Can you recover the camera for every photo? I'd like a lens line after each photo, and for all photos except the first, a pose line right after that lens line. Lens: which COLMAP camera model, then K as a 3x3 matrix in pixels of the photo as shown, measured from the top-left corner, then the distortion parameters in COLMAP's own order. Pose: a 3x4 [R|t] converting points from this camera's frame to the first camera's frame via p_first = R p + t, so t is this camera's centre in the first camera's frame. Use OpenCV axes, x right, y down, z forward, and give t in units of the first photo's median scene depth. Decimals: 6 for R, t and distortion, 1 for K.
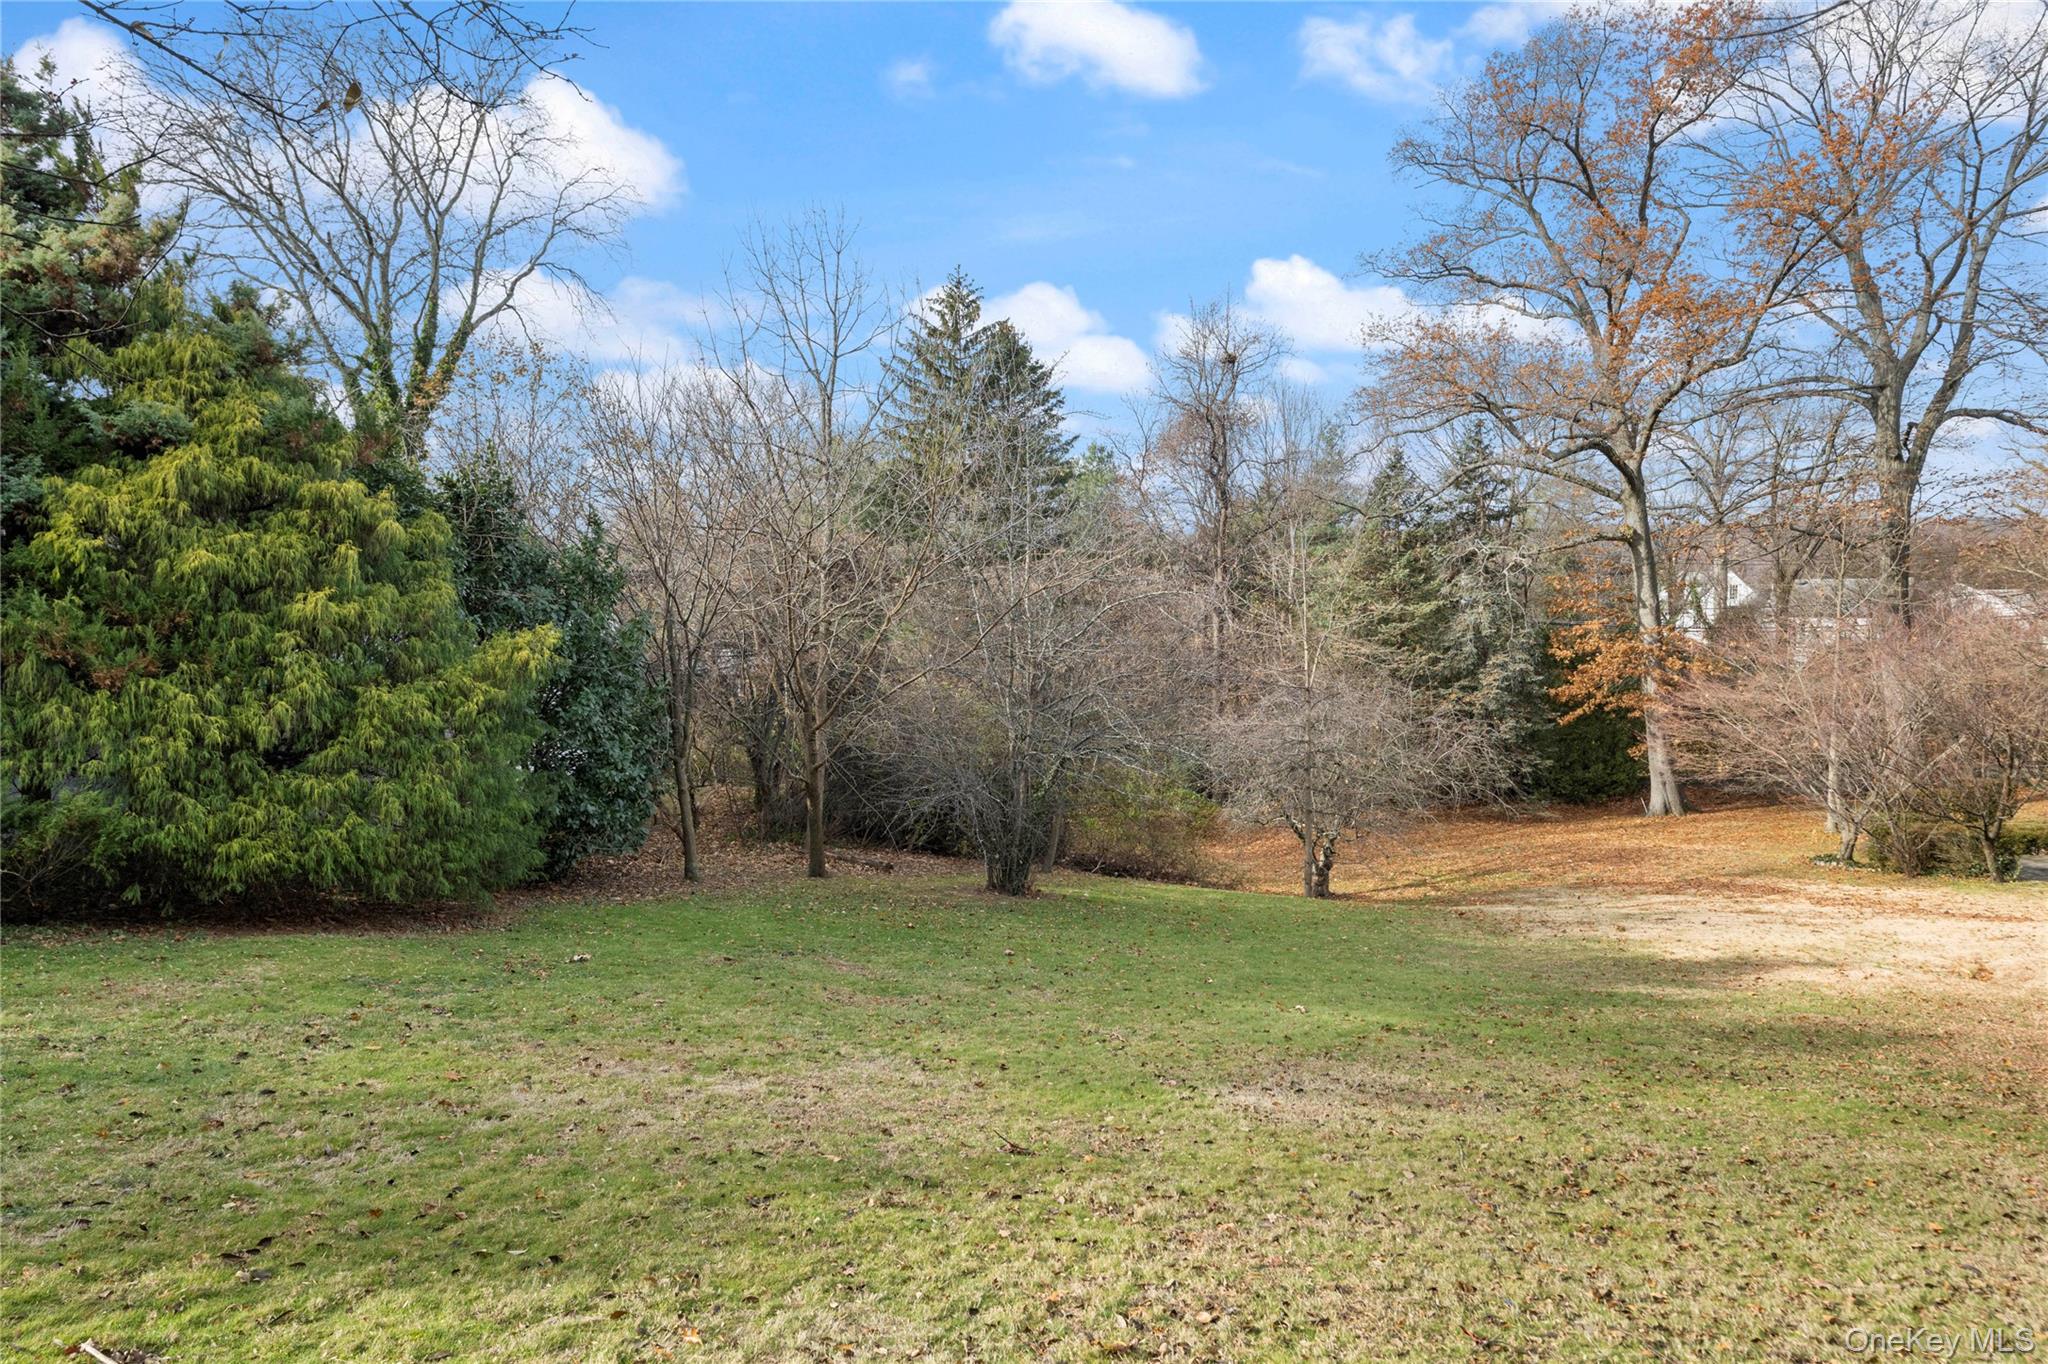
lens RADIAL K [[1253.0, 0, 1021.6], [0, 1253.0, 673.4], [0, 0, 1]] dist [0.011566, -0.001534]
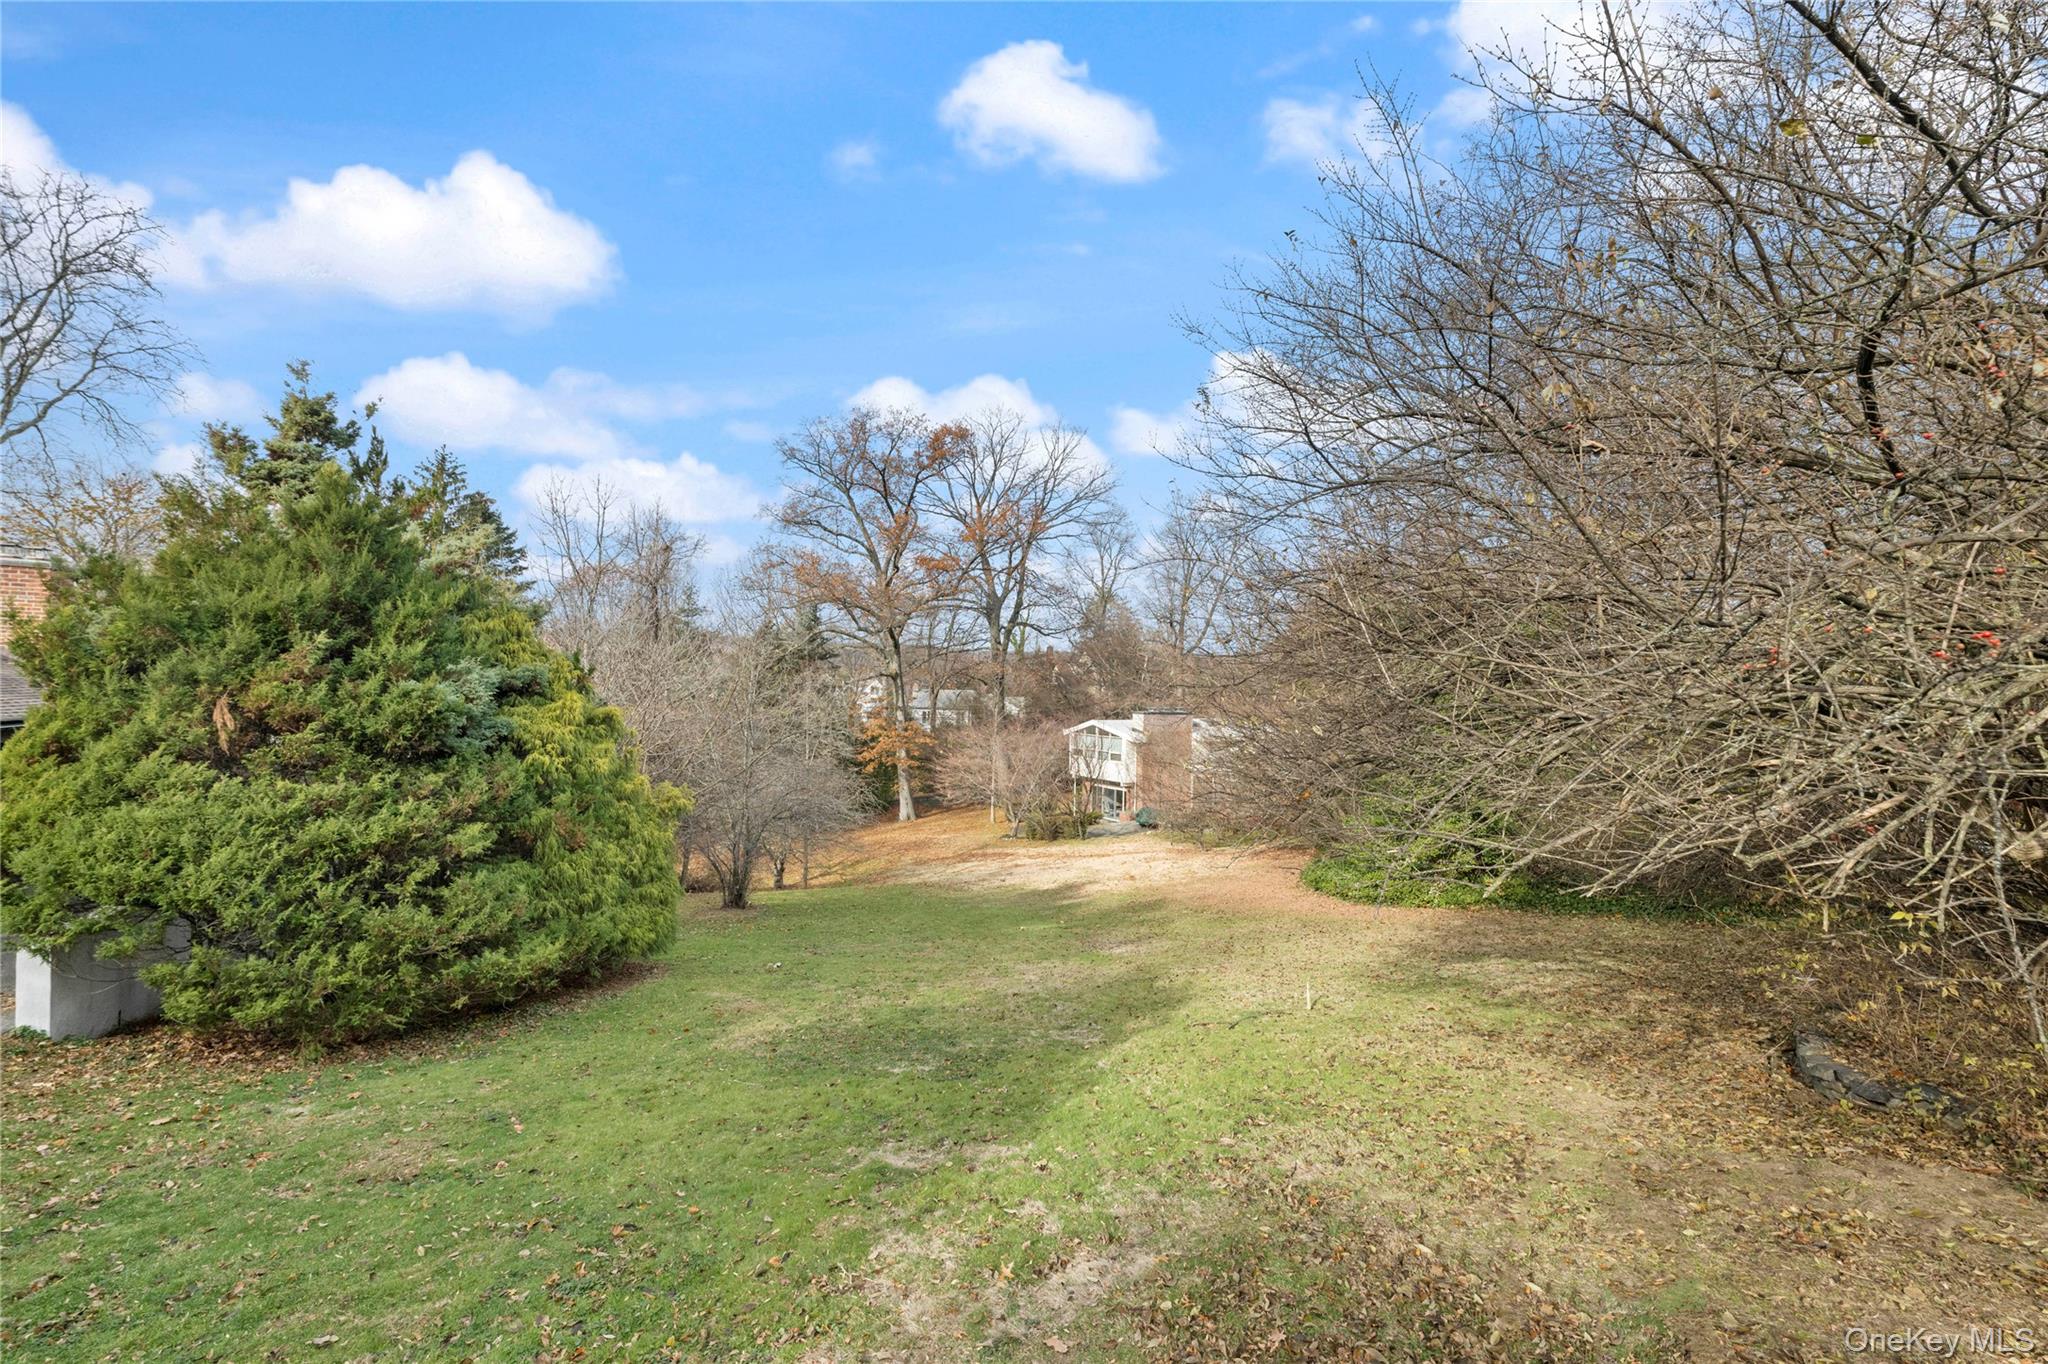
lens RADIAL K [[820.7, 0, 1018.6], [0, 820.7, 693.6], [0, 0, 1]] dist [0.007336, 0.000451]
pose [[0.739541, 0.018708, 0.672851, -0.260220], [0.010216, 0.999187, -0.039010, -0.037036], [-0.673034, 0.035723, 0.738748, -0.053020]]
